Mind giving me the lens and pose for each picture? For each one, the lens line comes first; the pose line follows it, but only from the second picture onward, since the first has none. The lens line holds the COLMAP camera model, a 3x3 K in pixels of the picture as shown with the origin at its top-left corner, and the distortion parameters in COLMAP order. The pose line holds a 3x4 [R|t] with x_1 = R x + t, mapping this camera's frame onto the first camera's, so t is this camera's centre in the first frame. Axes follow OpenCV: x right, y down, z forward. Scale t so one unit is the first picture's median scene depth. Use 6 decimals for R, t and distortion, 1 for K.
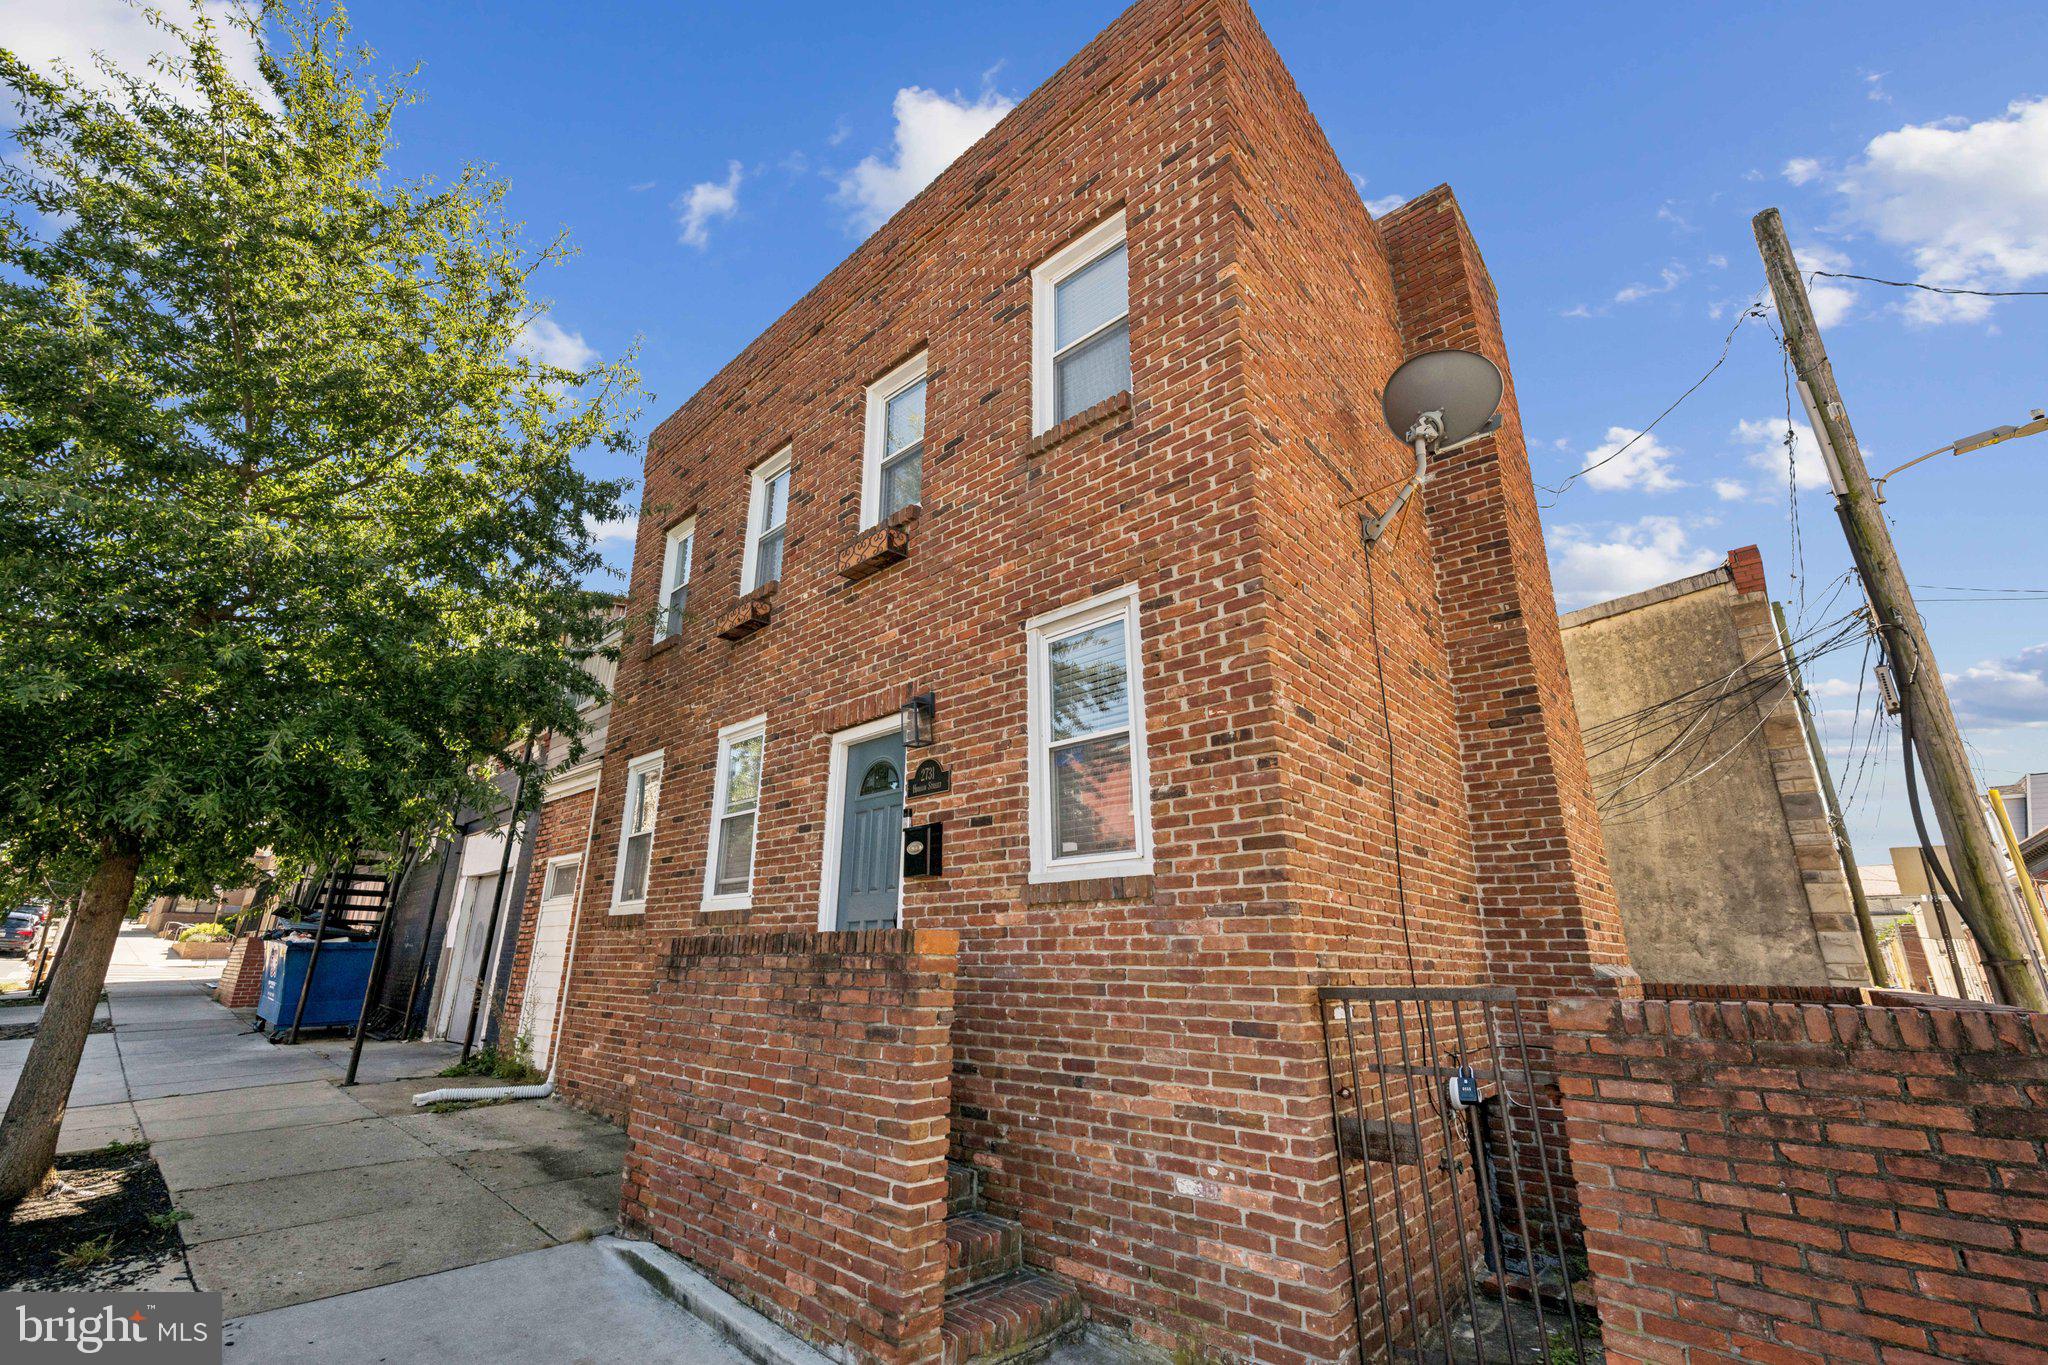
lens RADIAL K [[817.2, 0, 1026.6], [0, 817.2, 691.6], [0, 0, 1]] dist [0.001567, 0.000048]
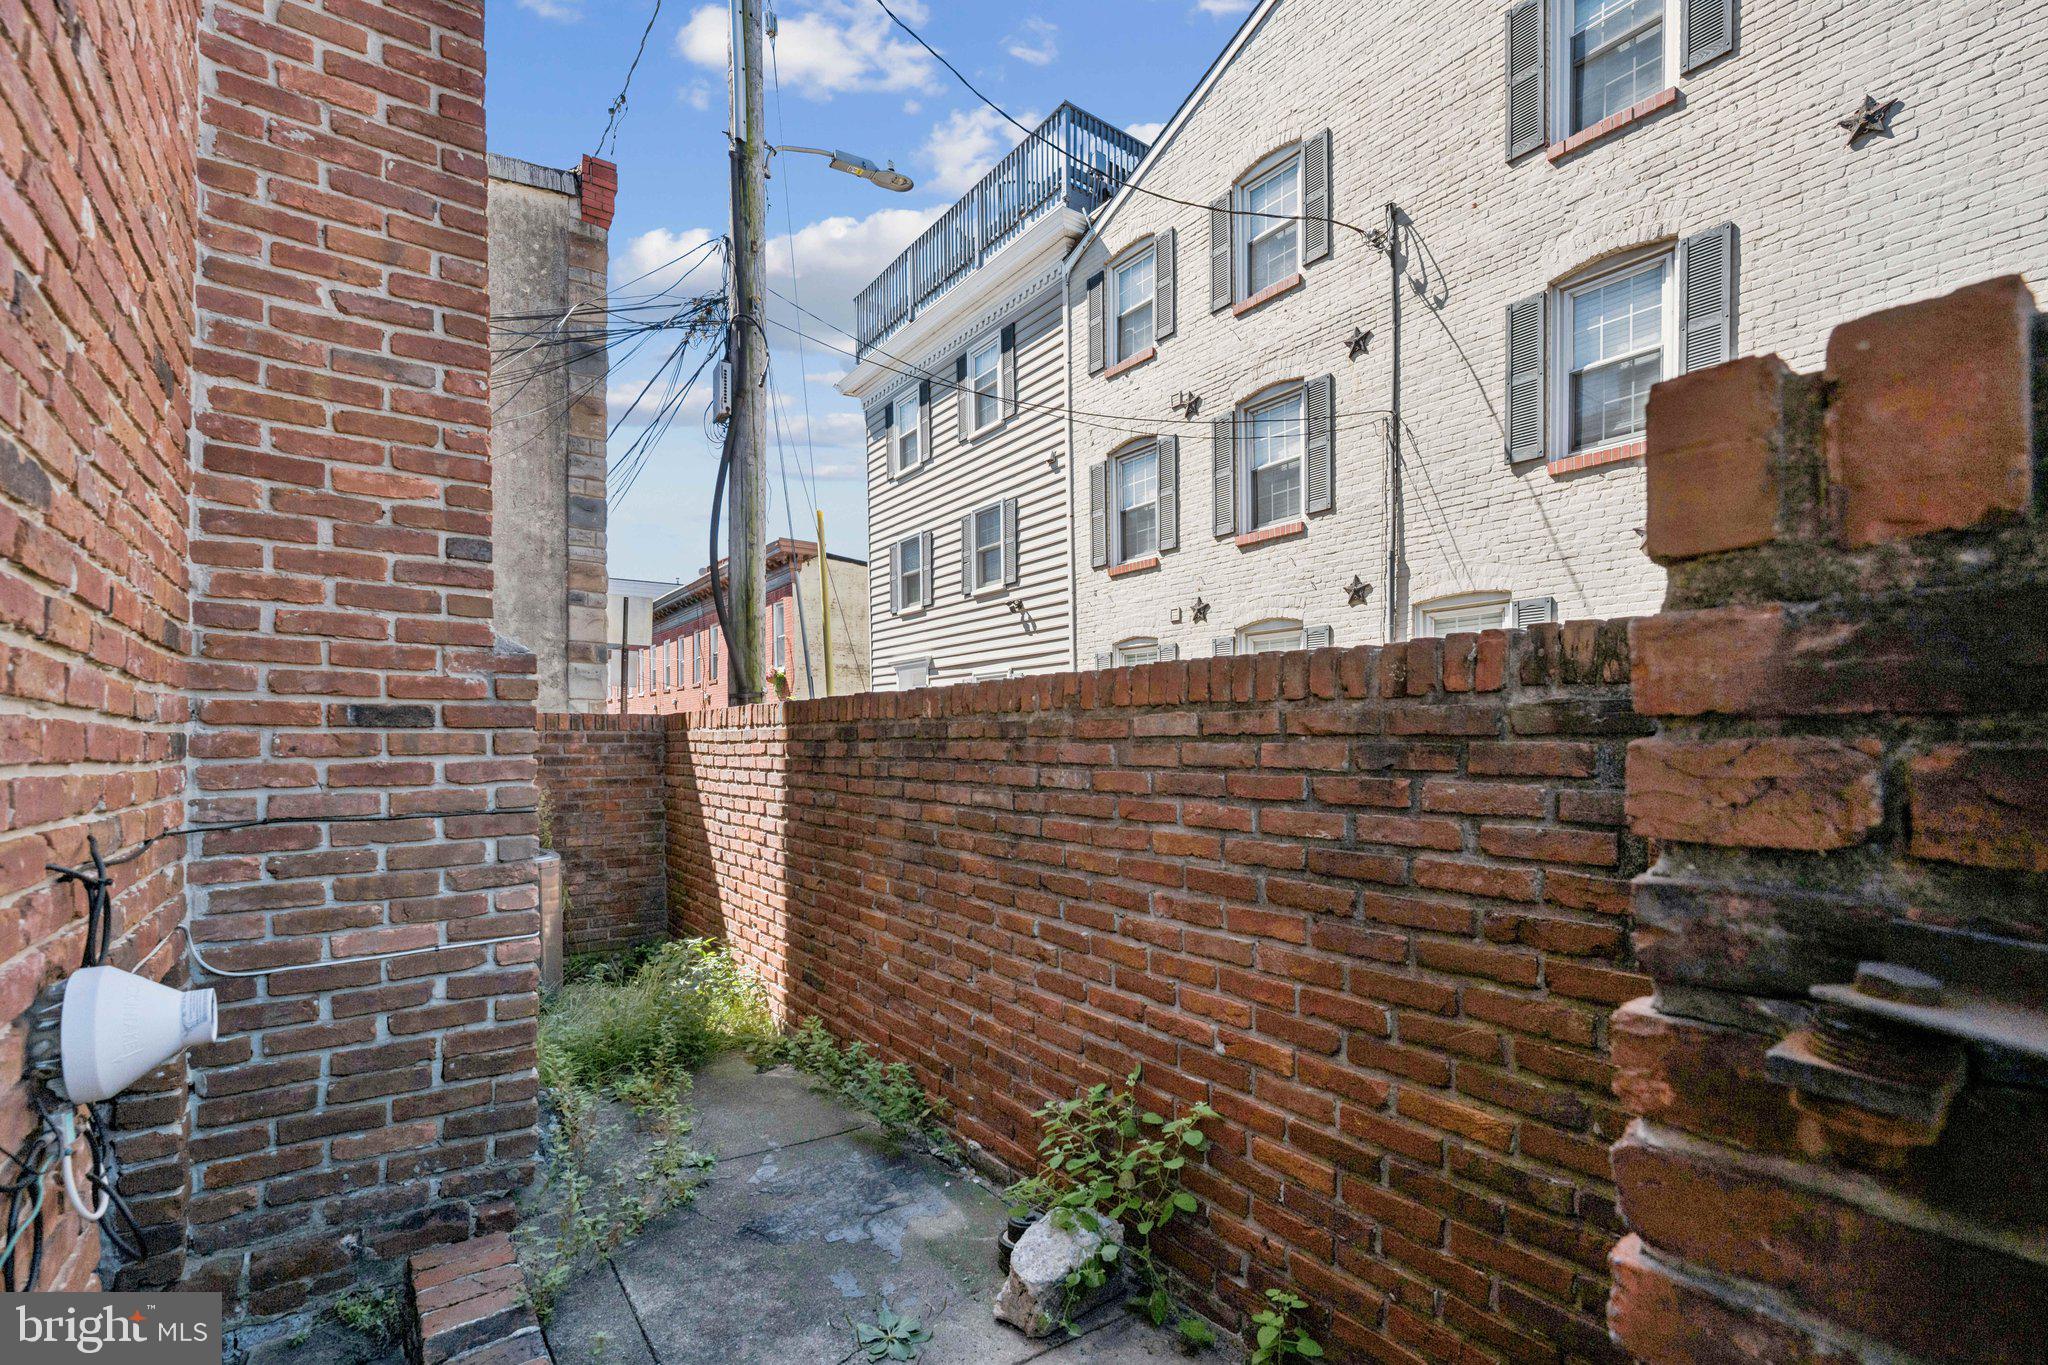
lens RADIAL K [[897.6, 0, 1035.1], [0, 897.6, 759.5], [0, 0, 1]] dist [-0.001987, -0.000876]
pose [[0.195045, -0.030549, 0.980318, 0.322624], [-0.306247, 0.947644, 0.090462, 0.303947], [-0.931757, -0.317864, 0.175478, 0.707601]]
